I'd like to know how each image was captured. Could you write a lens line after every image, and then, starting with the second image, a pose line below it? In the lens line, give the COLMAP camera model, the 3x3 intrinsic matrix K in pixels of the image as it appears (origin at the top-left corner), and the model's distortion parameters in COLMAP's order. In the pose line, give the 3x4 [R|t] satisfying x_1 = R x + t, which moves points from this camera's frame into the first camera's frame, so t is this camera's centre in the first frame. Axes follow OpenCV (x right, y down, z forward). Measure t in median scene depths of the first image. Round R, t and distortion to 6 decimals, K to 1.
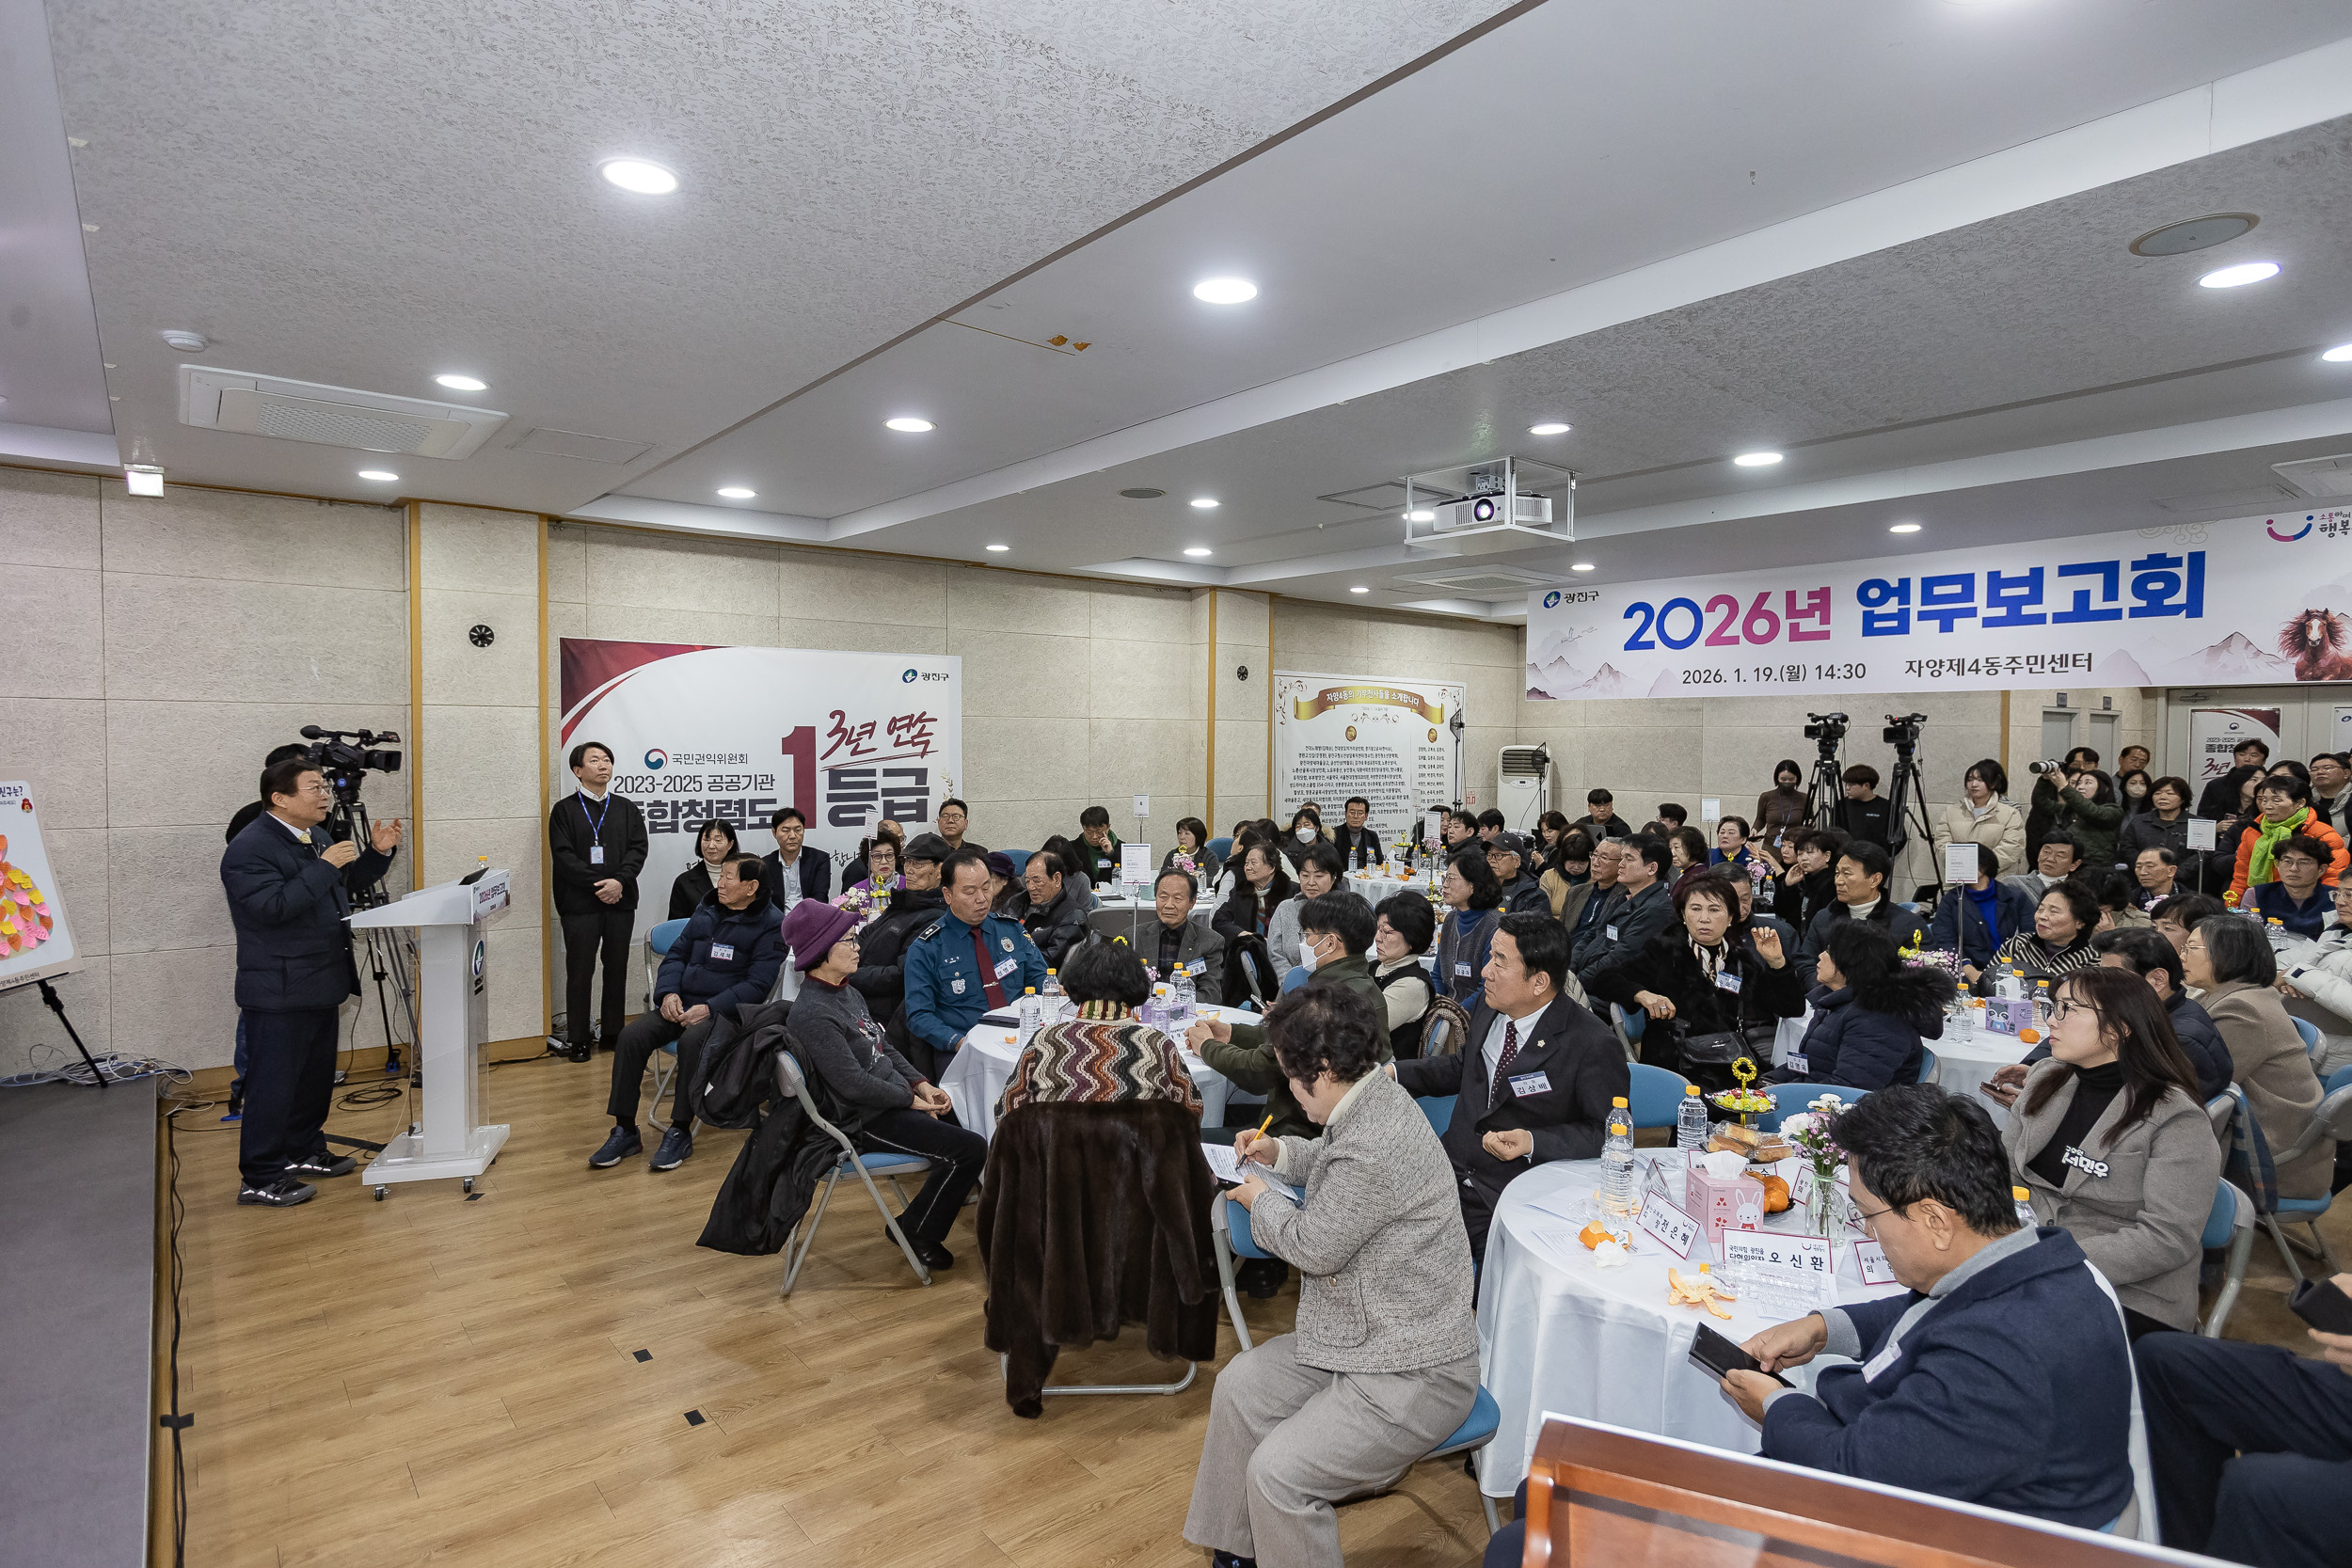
lens RADIAL K [[1253.2, 0, 1176.0], [0, 1253.2, 784.0], [0, 0, 1]] dist [-0.001050, 0.023424]
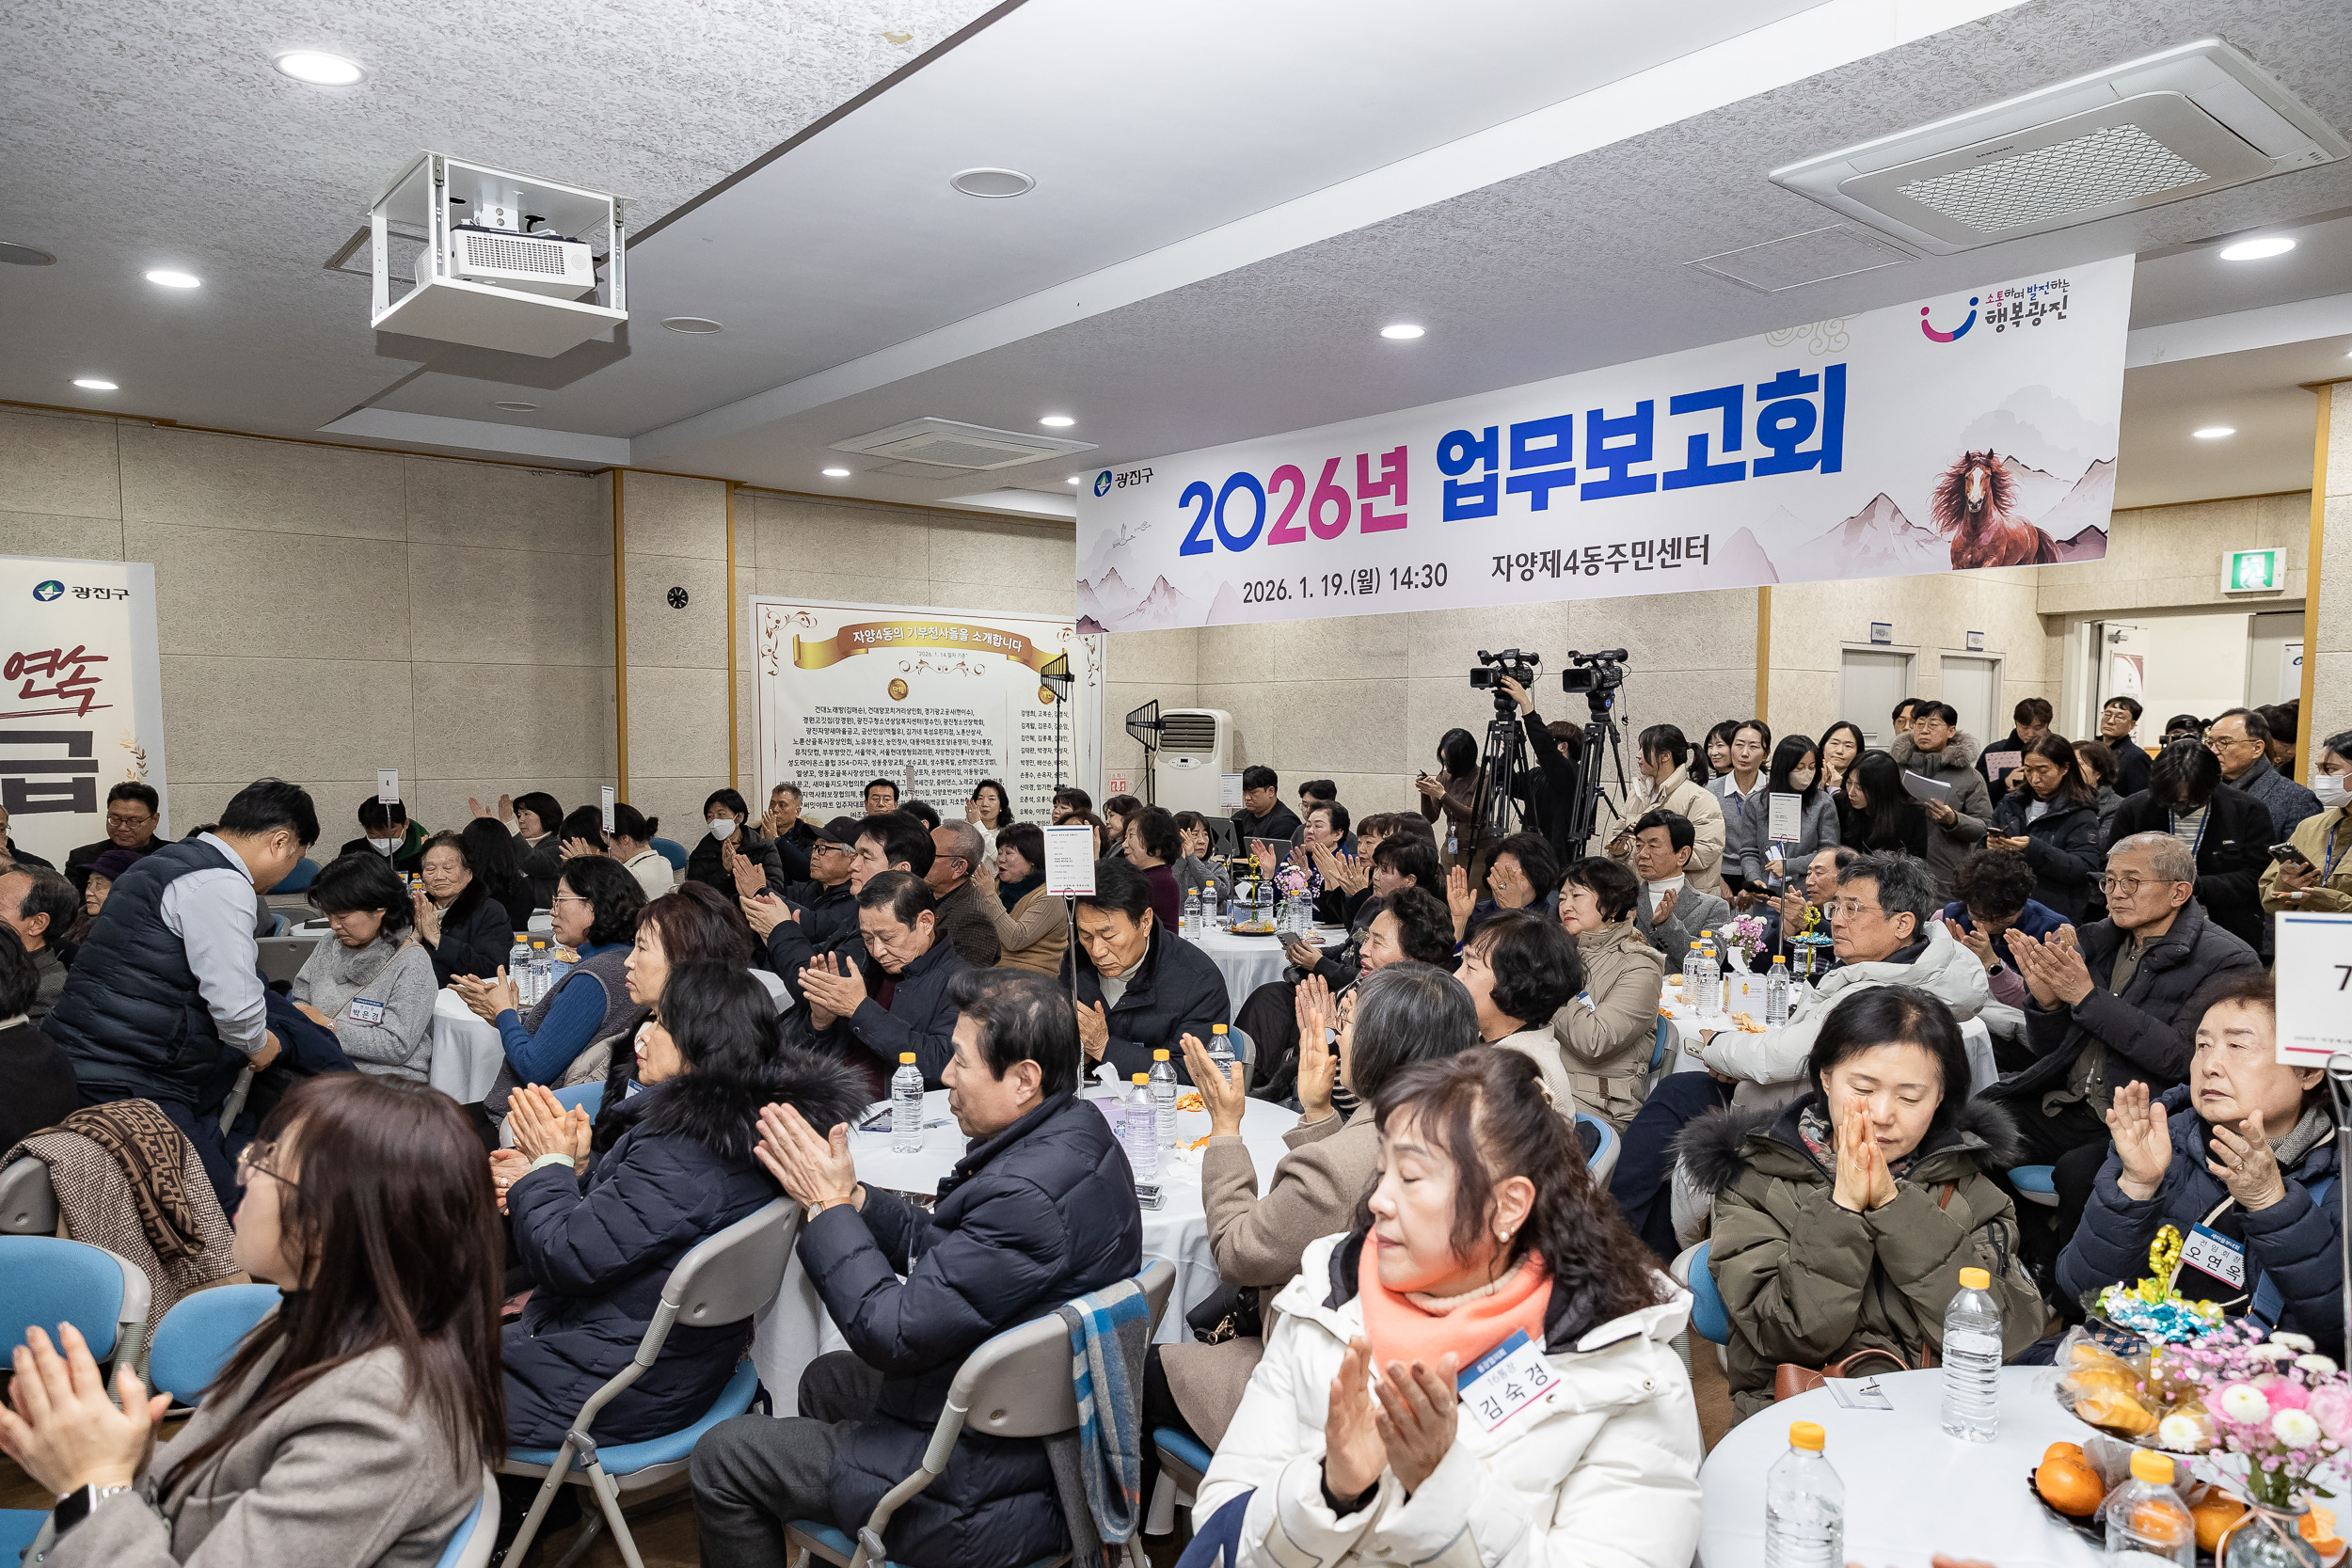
lens RADIAL K [[1582.5, 0, 1093.0], [0, 1582.5, 885.0], [0, 0, 1]] dist [0.016128, 0.002849]
pose [[0.999992, -0.003789, -0.000849, 0.348885], [0.003836, 0.997912, 0.064474, 0.016847], [0.000603, -0.064477, 0.997919, 0.157059]]
